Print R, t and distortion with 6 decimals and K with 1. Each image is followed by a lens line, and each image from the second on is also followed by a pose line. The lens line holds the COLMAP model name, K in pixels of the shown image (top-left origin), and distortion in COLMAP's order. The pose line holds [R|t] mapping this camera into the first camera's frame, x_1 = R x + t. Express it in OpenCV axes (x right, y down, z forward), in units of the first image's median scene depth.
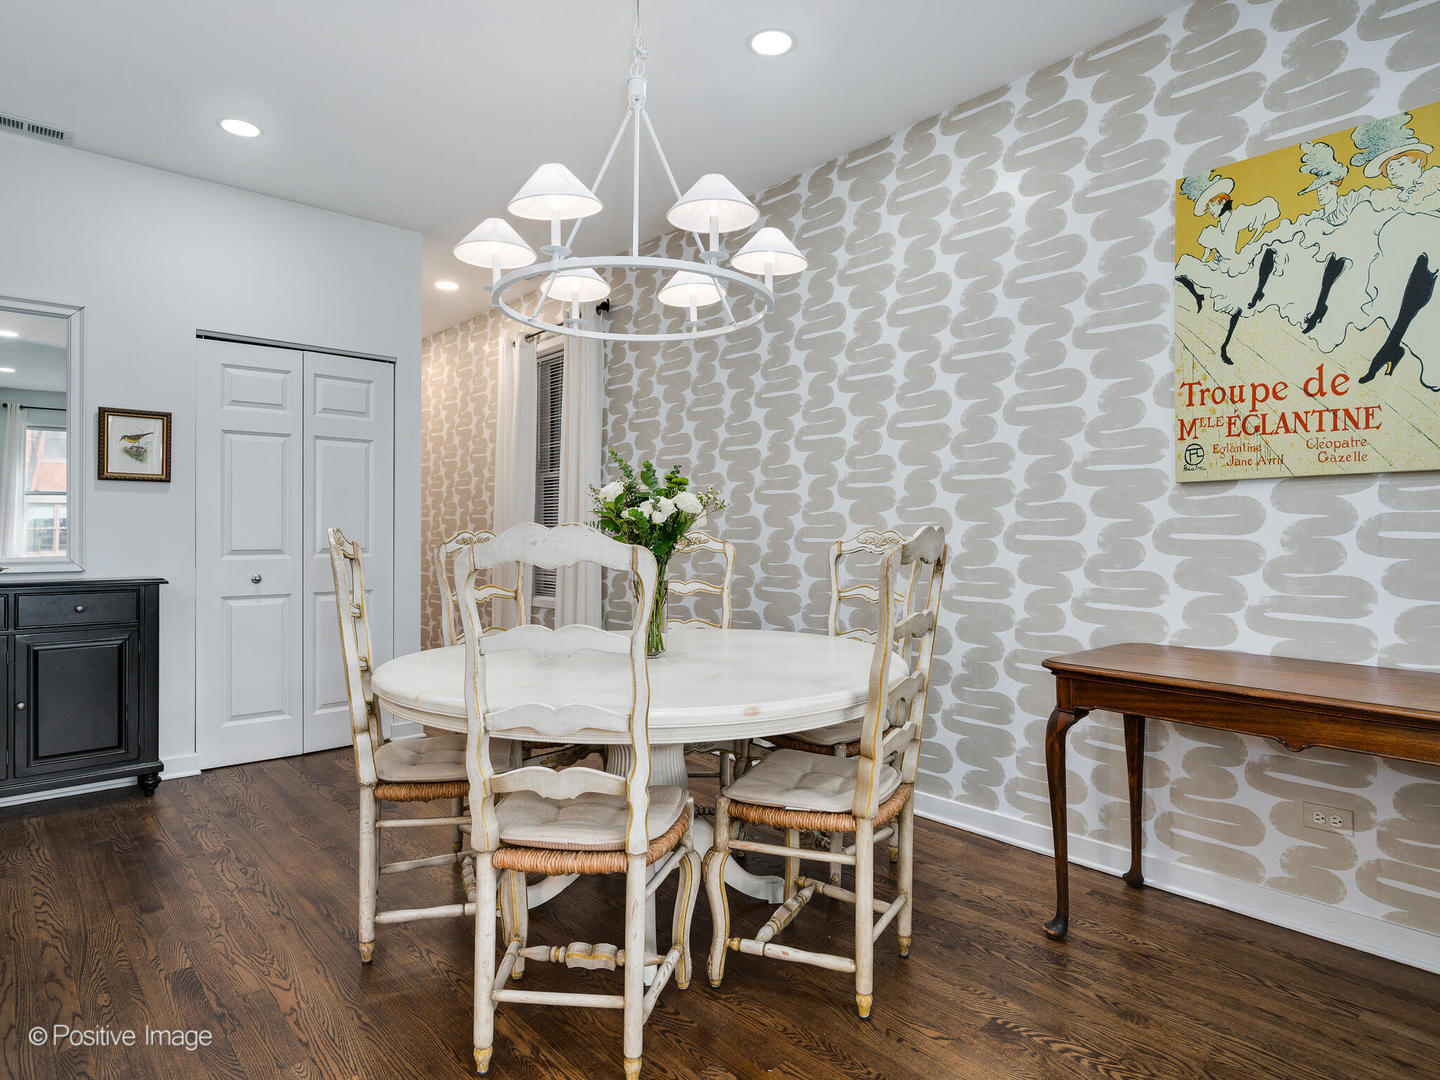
lens RADIAL K [[779.9, 0, 670.1], [0, 779.9, 512.1], [0, 0, 1]] dist [-0.012240, -0.000565]
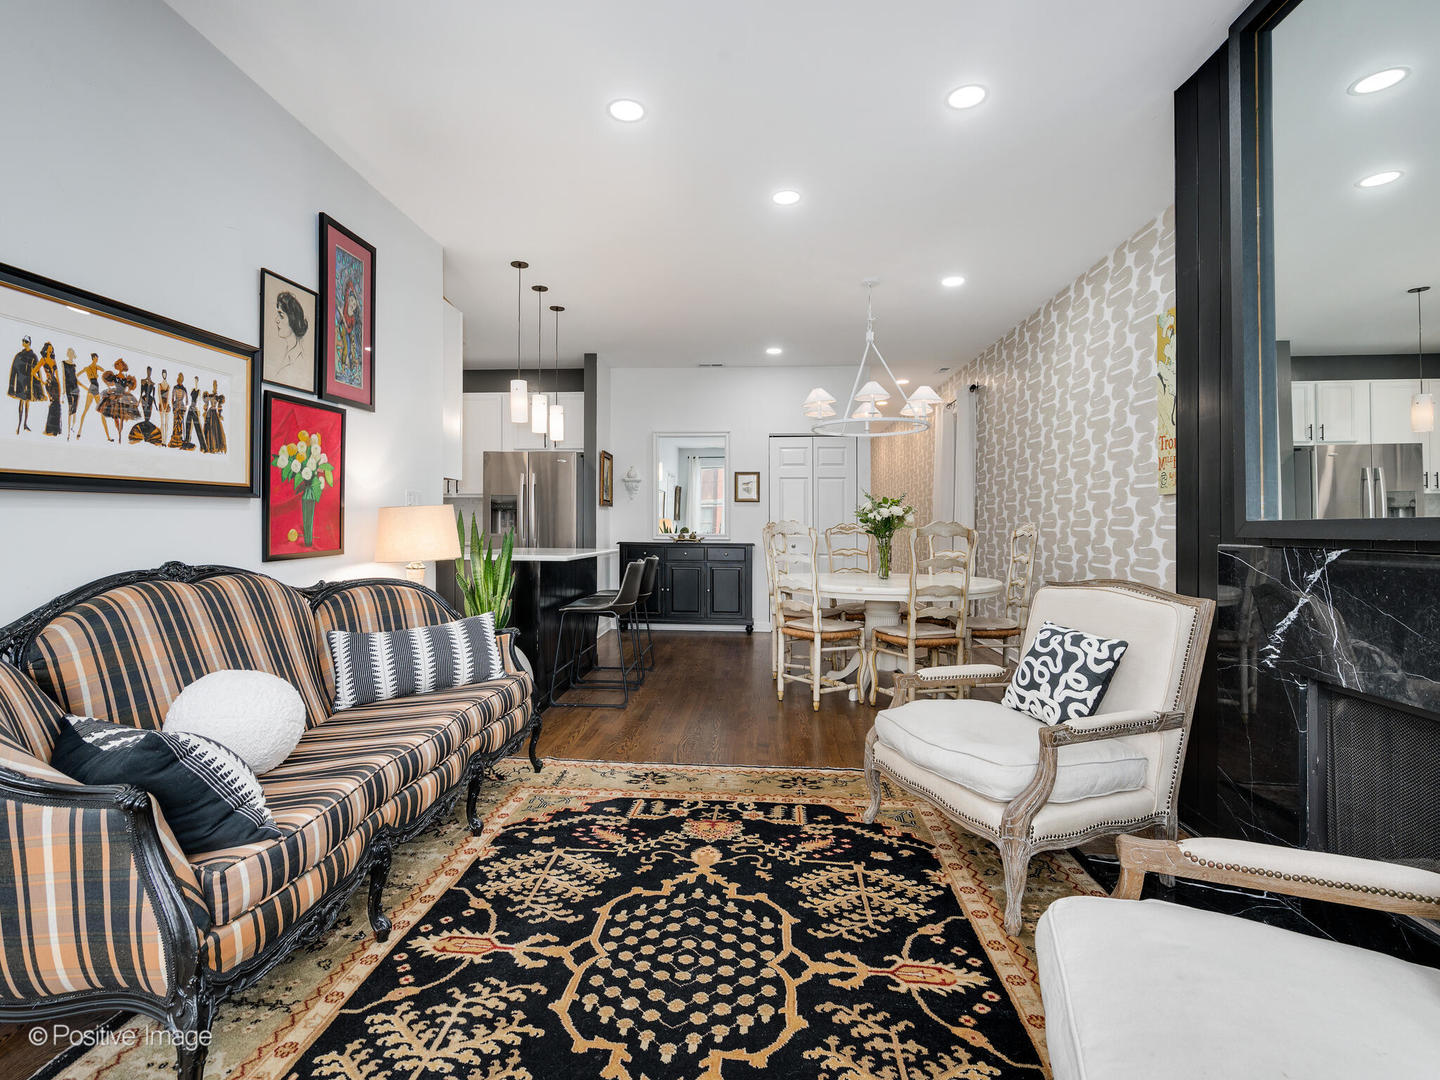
lens RADIAL K [[704.4, 0, 725.8], [0, 704.4, 434.5], [0, 0, 1]] dist [-0.003110, 0.000344]
pose [[0.701359, -0.087415, -0.707427, 0.933954], [0.013398, 0.993893, -0.109530, -0.011381], [0.712682, 0.067342, 0.698248, -0.654003]]
